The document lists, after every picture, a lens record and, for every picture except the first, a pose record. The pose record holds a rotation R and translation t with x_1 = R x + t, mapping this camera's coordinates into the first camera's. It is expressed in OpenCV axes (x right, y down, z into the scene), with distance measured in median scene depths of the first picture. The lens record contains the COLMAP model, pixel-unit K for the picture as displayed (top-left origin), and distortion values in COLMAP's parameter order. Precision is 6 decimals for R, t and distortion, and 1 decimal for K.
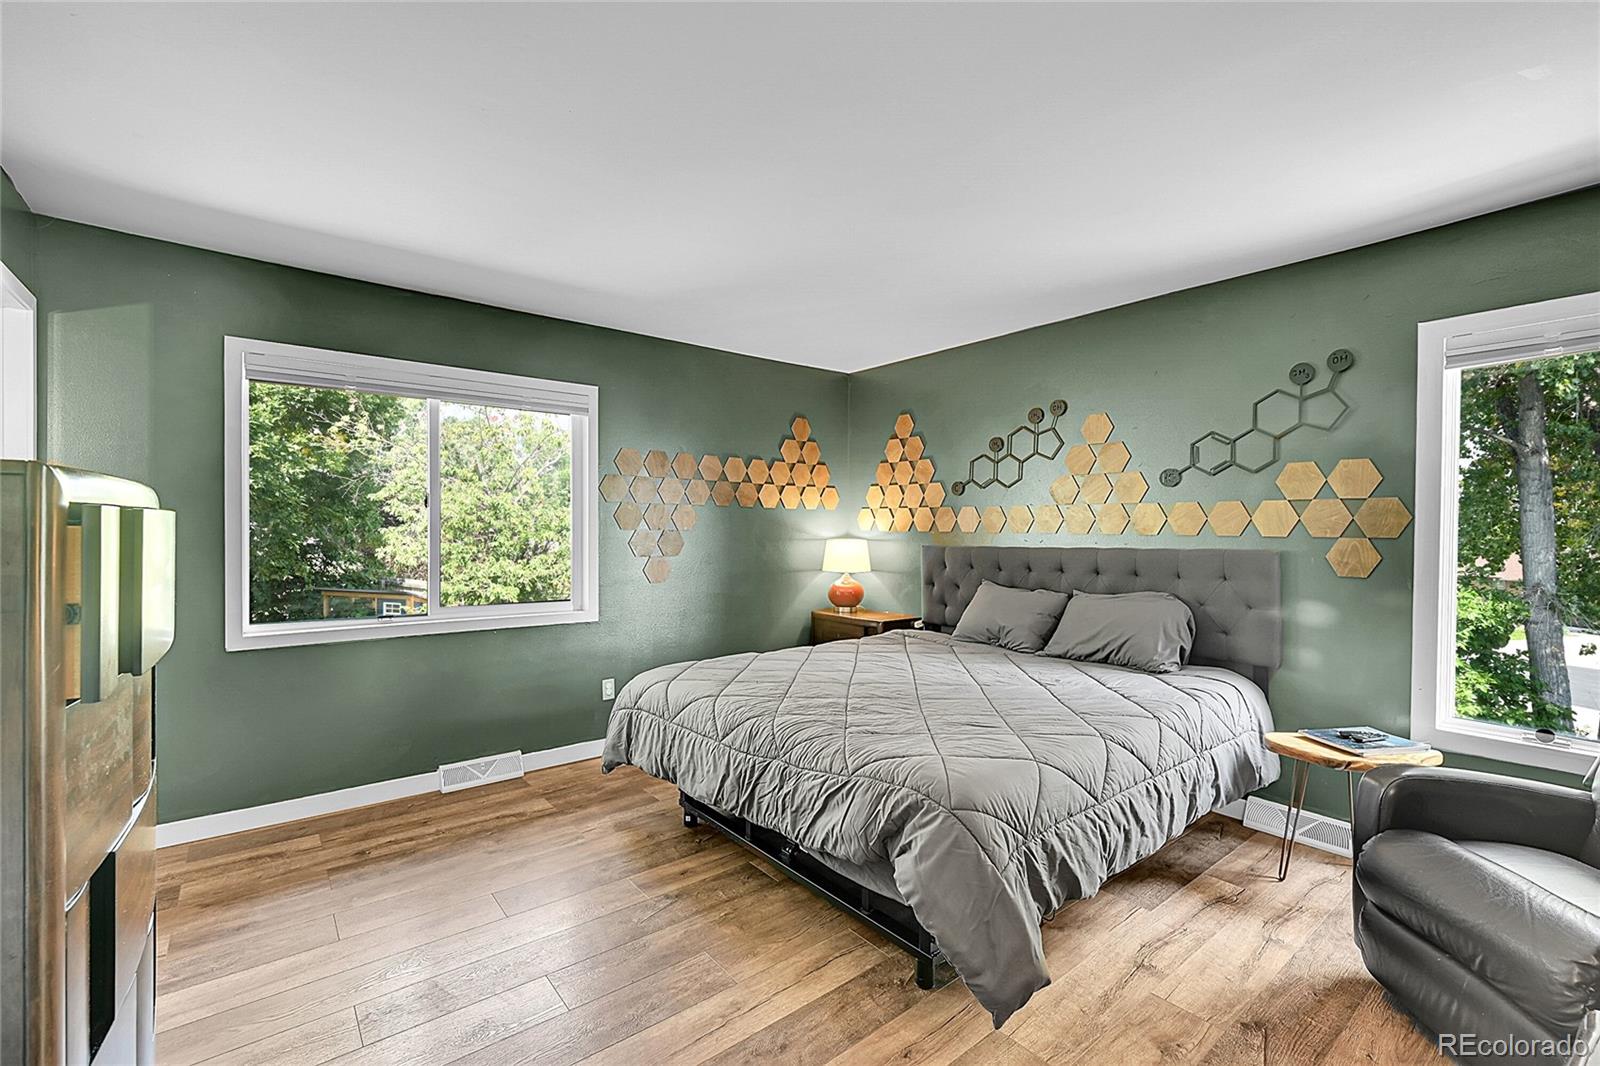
lens RADIAL K [[690.9, 0, 808.3], [0, 690.9, 535.5], [0, 0, 1]] dist [-0.000928, 0.000083]
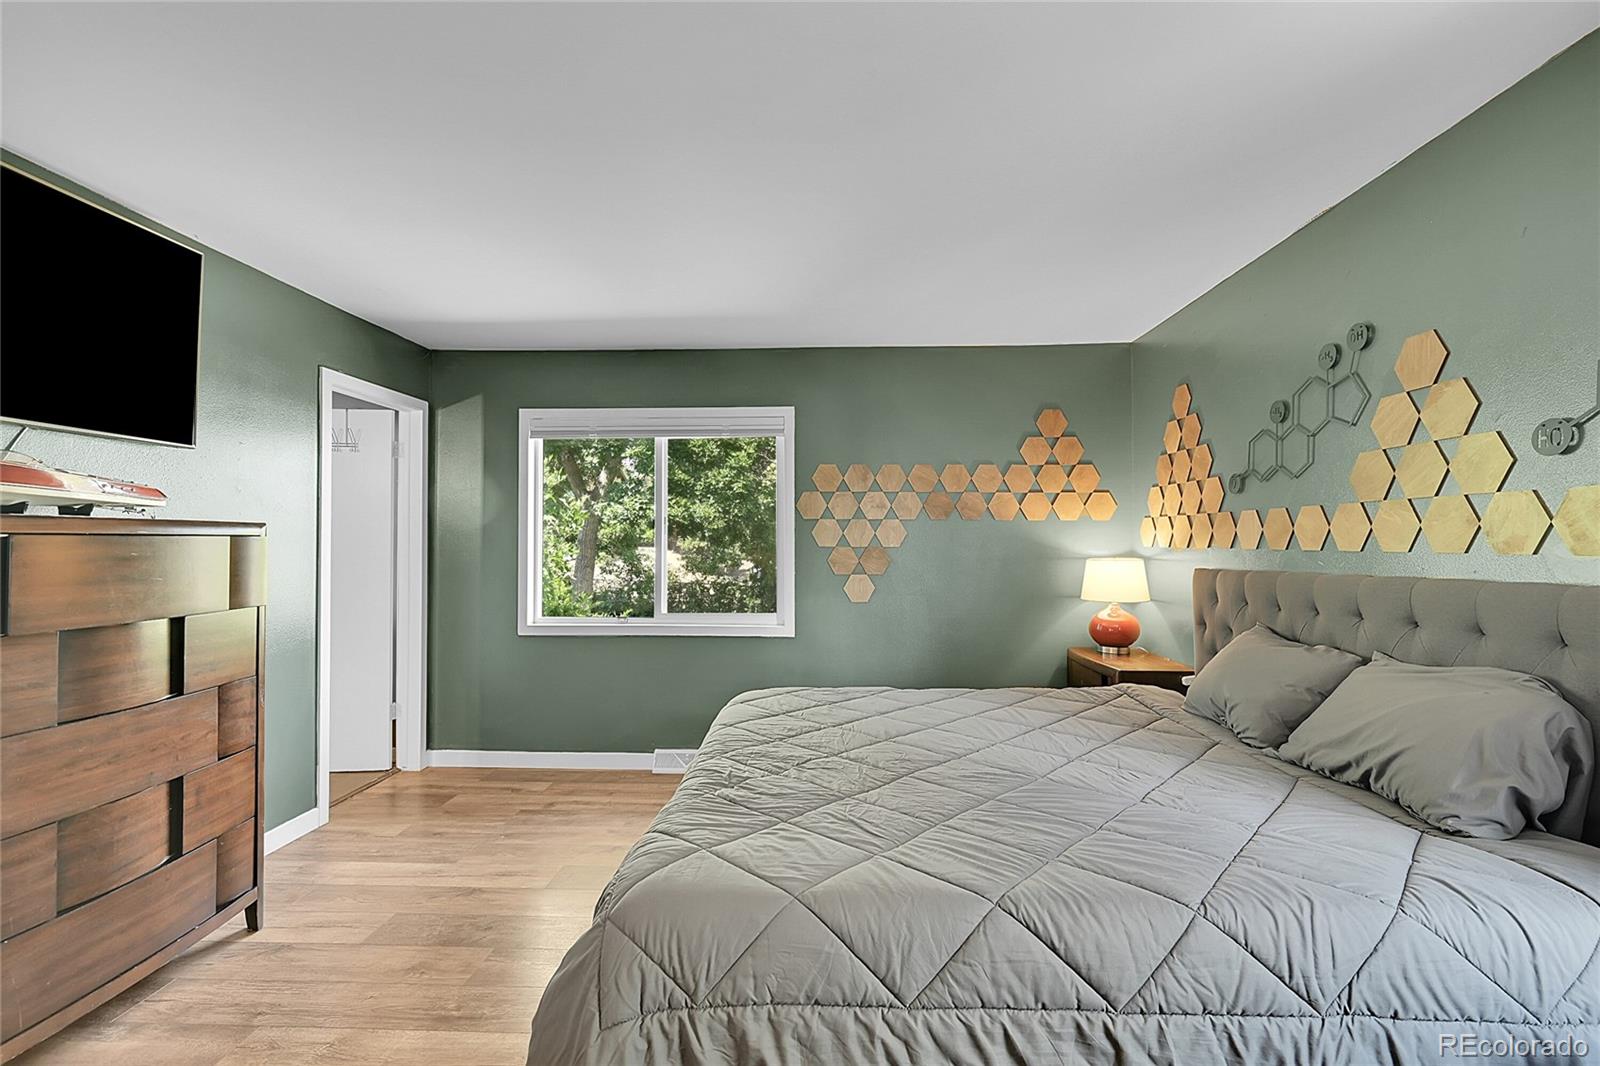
lens RADIAL K [[690.9, 0, 808.3], [0, 690.9, 535.5], [0, 0, 1]] dist [-0.000928, 0.000083]
pose [[0.752197, -0.012862, -0.658812, 0.412979], [-0.003775, 0.999709, -0.023828, -0.000801], [0.658927, 0.020410, 0.751930, 0.270181]]
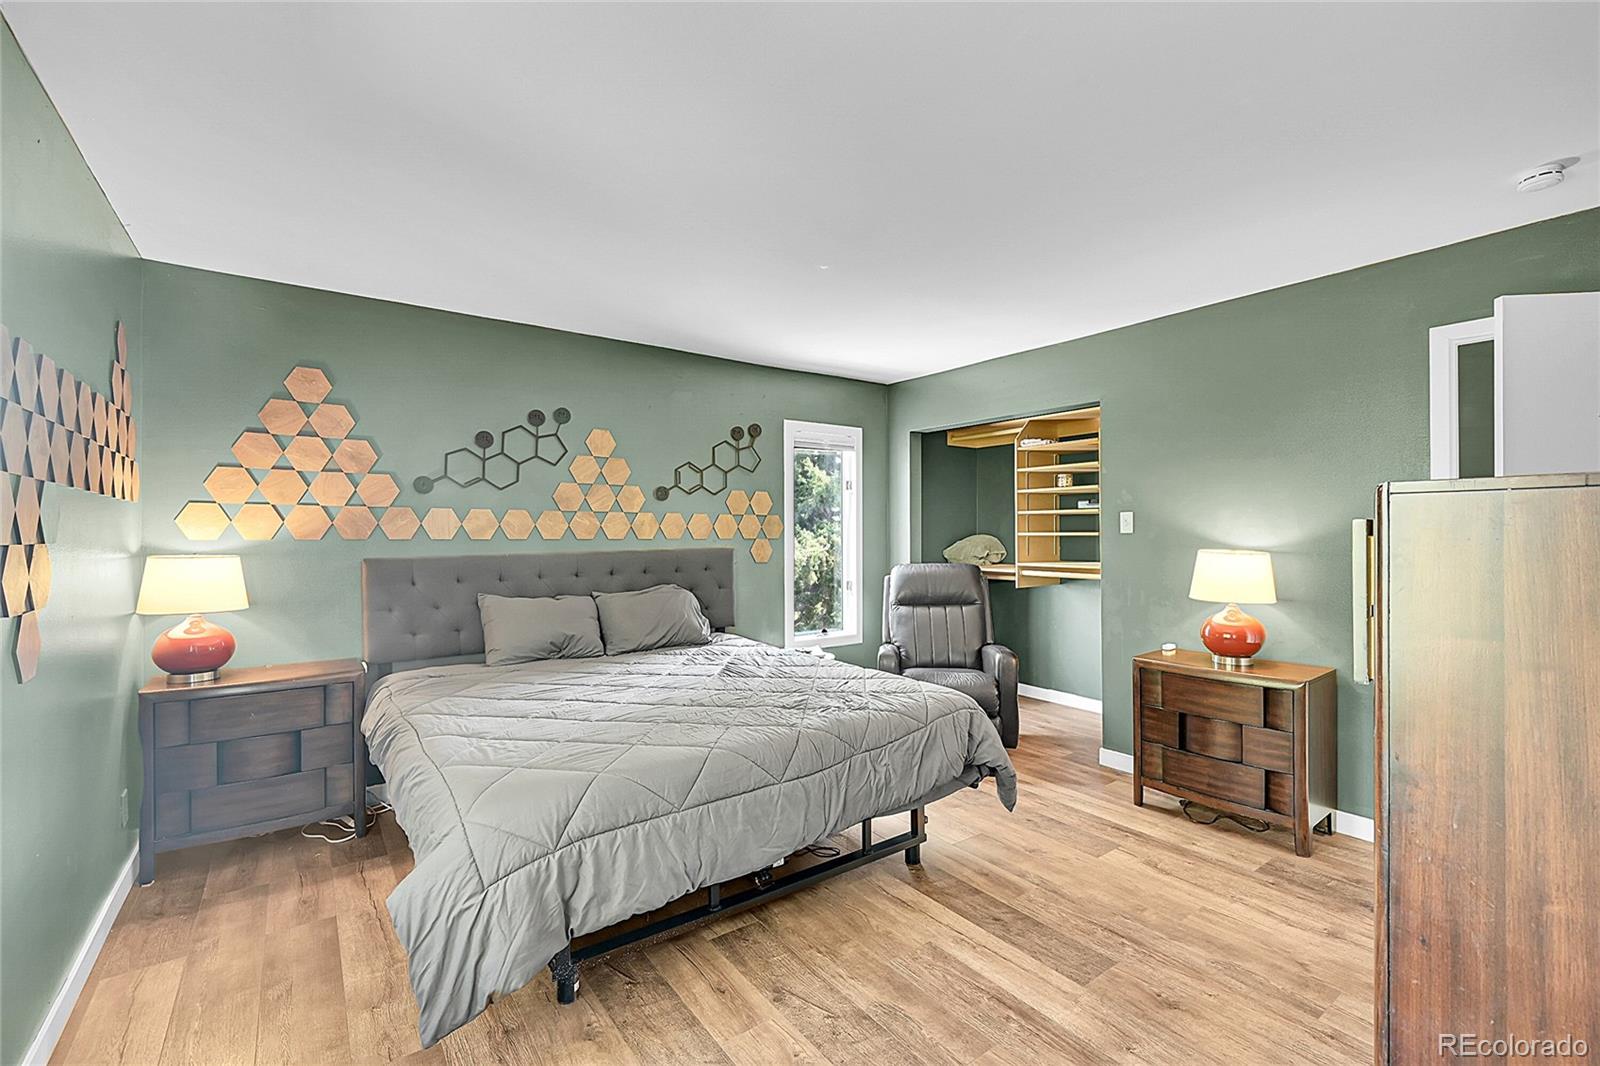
lens RADIAL K [[690.9, 0, 808.3], [0, 690.9, 535.5], [0, 0, 1]] dist [-0.000928, 0.000083]
pose [[0.045236, -0.001812, 0.998975, -0.669813], [0.018638, 0.999826, 0.000969, -0.002775], [-0.998802, 0.018575, 0.045262, 0.625464]]
